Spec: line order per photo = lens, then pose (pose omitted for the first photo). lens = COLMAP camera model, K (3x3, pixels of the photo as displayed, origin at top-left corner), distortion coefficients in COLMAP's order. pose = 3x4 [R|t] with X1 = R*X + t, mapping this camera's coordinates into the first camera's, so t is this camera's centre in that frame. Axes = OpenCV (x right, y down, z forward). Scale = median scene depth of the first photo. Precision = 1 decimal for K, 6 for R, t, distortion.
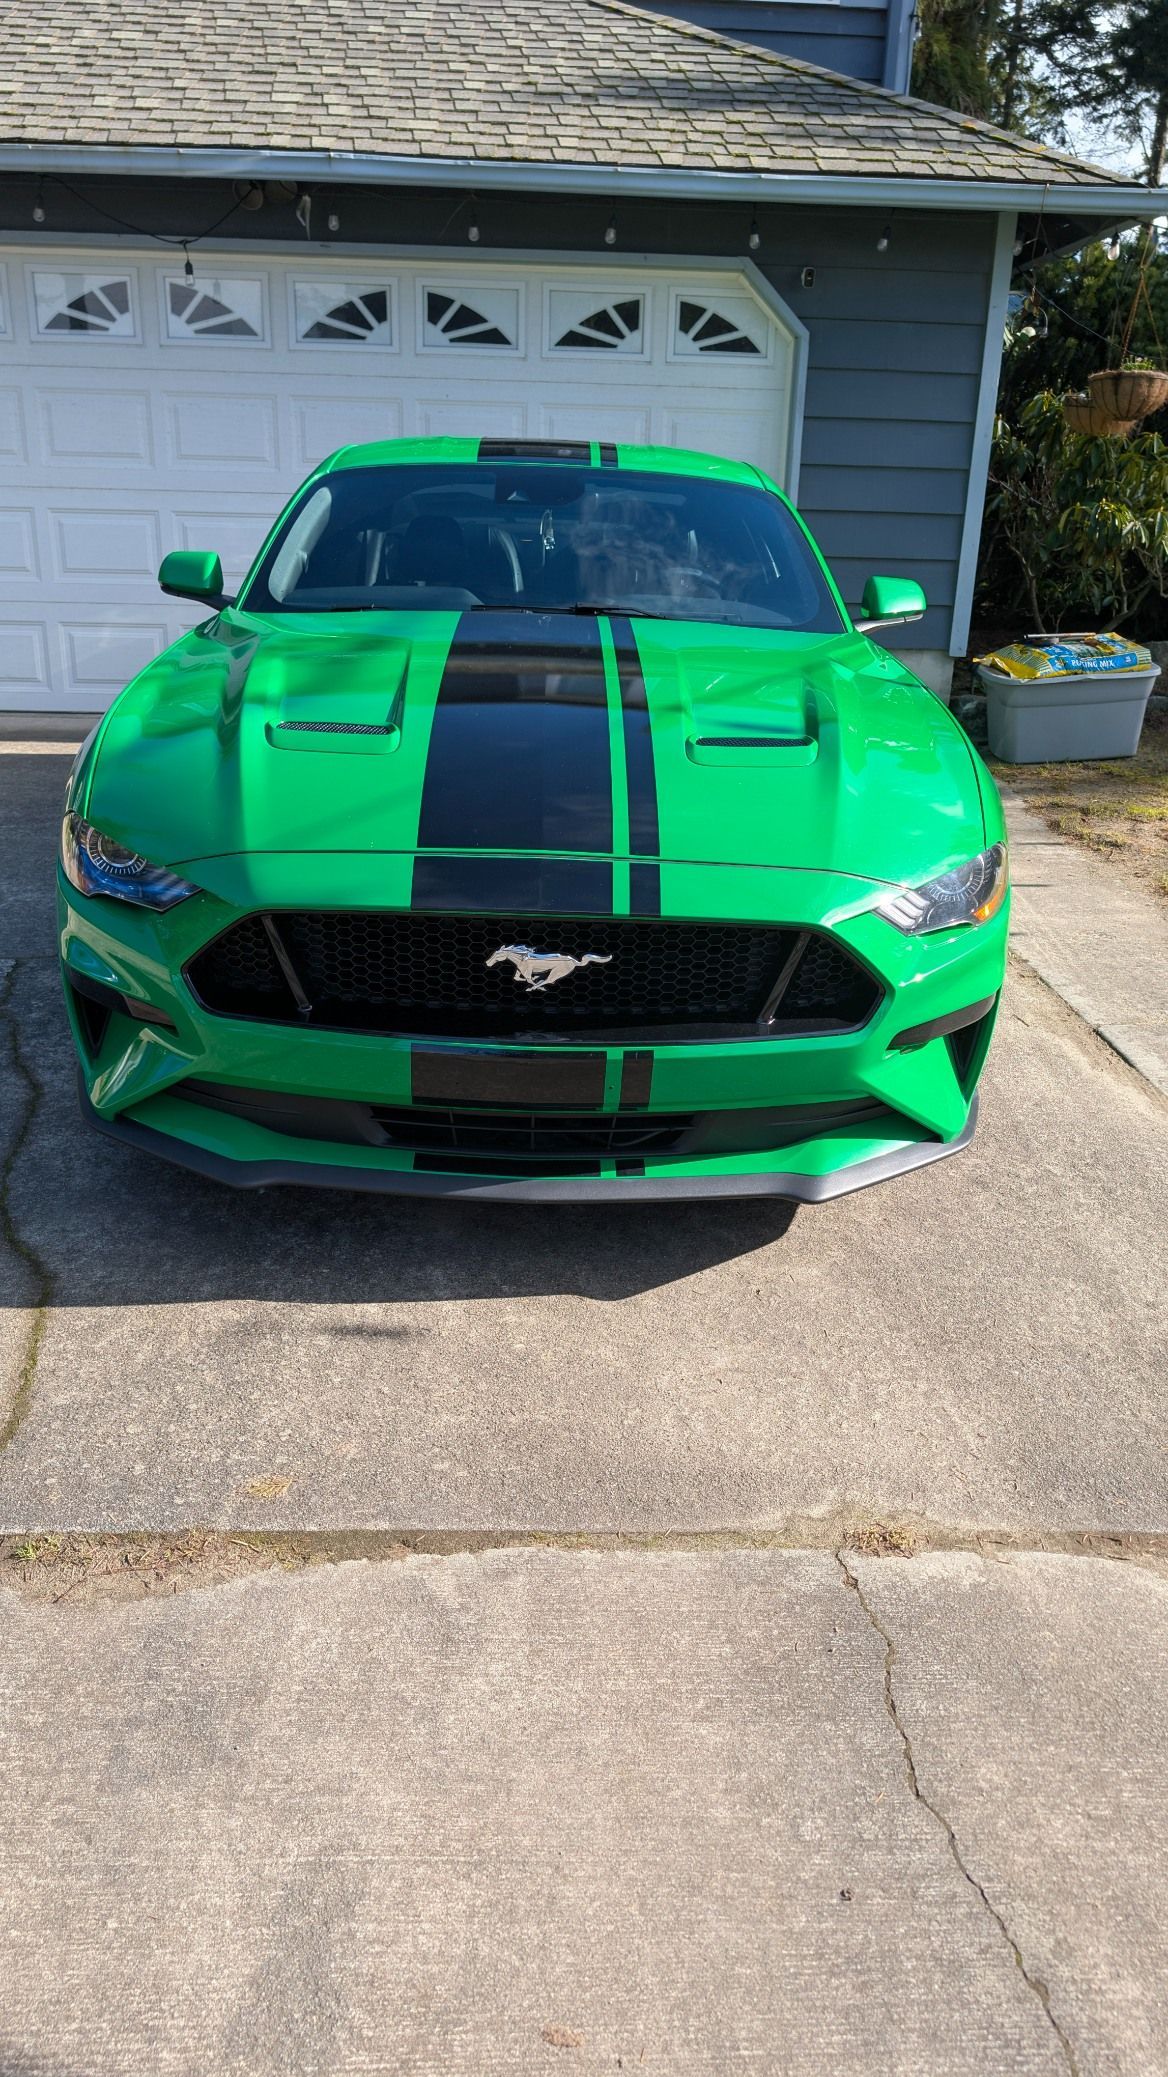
lens RADIAL K [[1499.5, 0, 584.0], [0, 1499.5, 1038.5], [0, 0, 1]] dist [-0.009665, -0.003856]
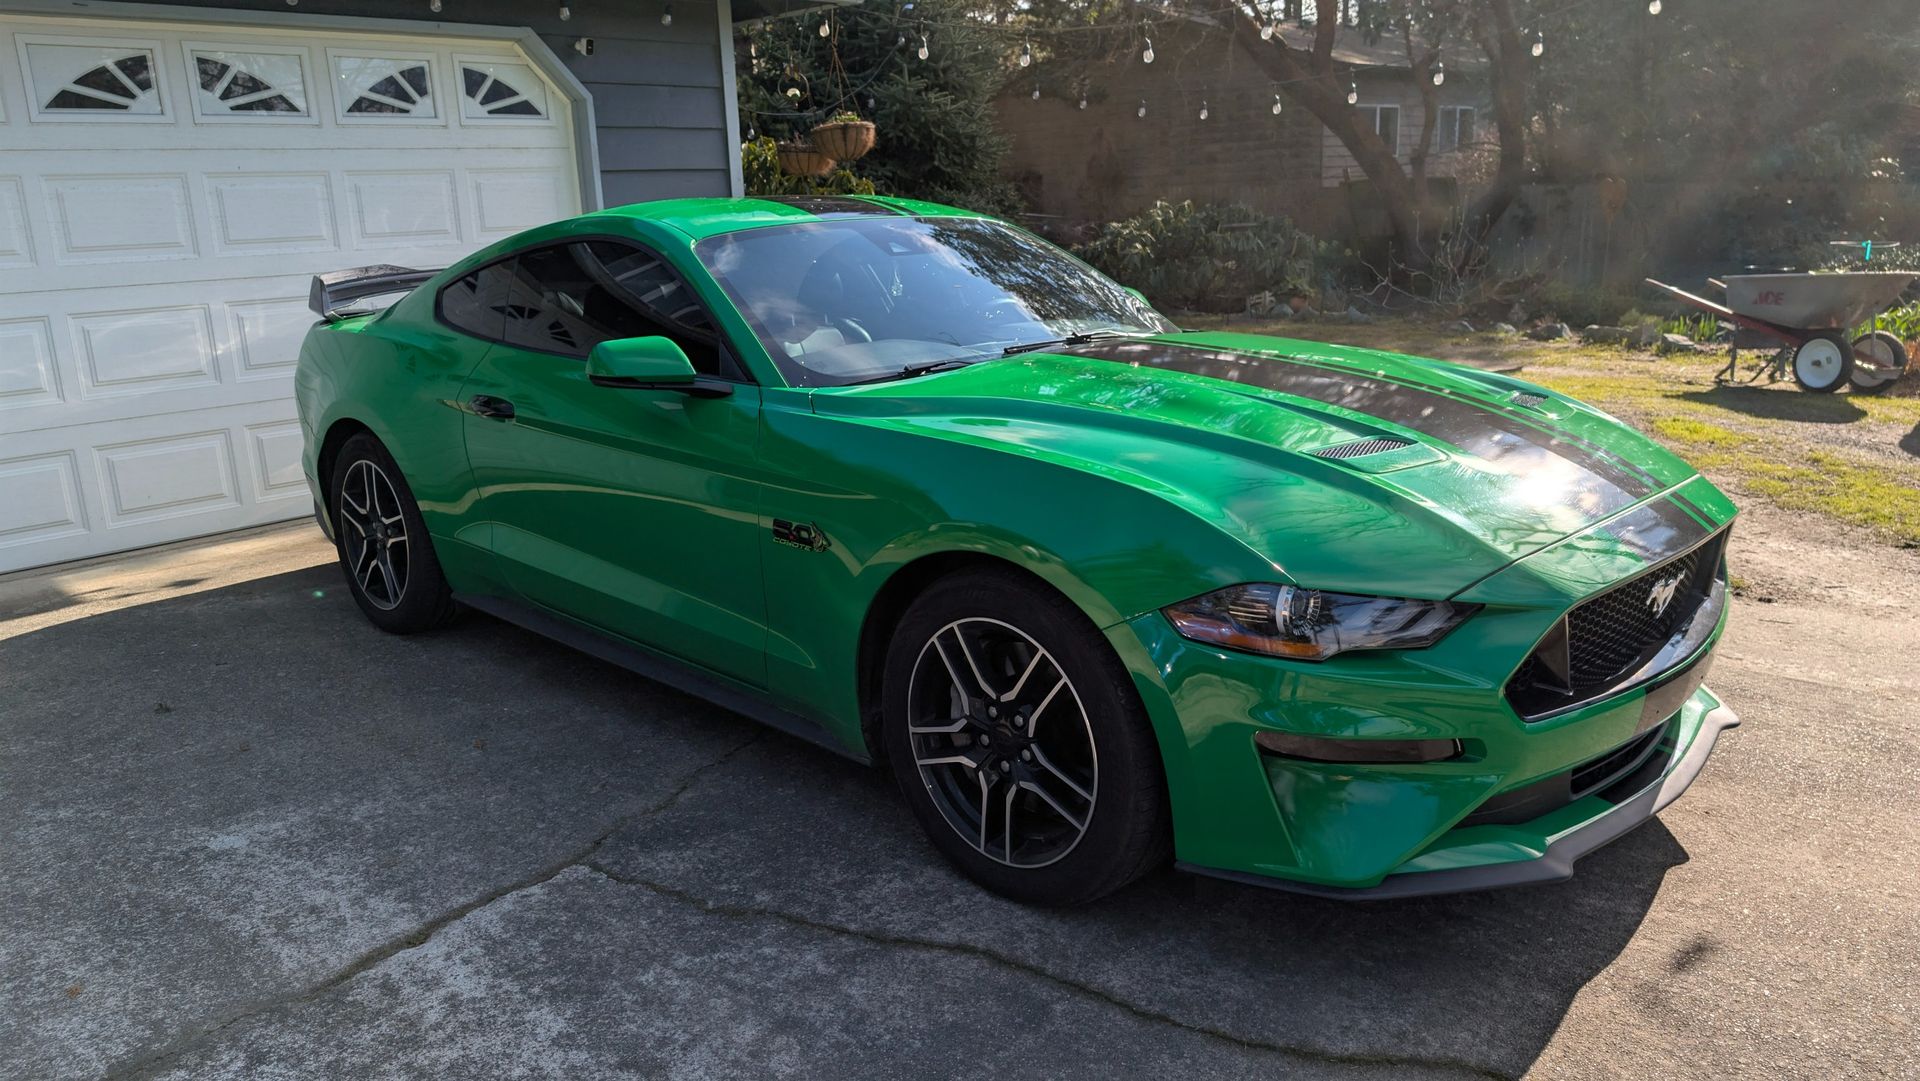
lens RADIAL K [[1347.0, 0, 960.0], [0, 1347.0, 540.5], [0, 0, 1]] dist [0.025311, -0.001968]
pose [[0.728657, -0.227365, 0.646037, -0.359888], [0.299112, 0.954217, -0.001540, -0.085126], [-0.616109, 0.194359, 0.763305, 0.153514]]
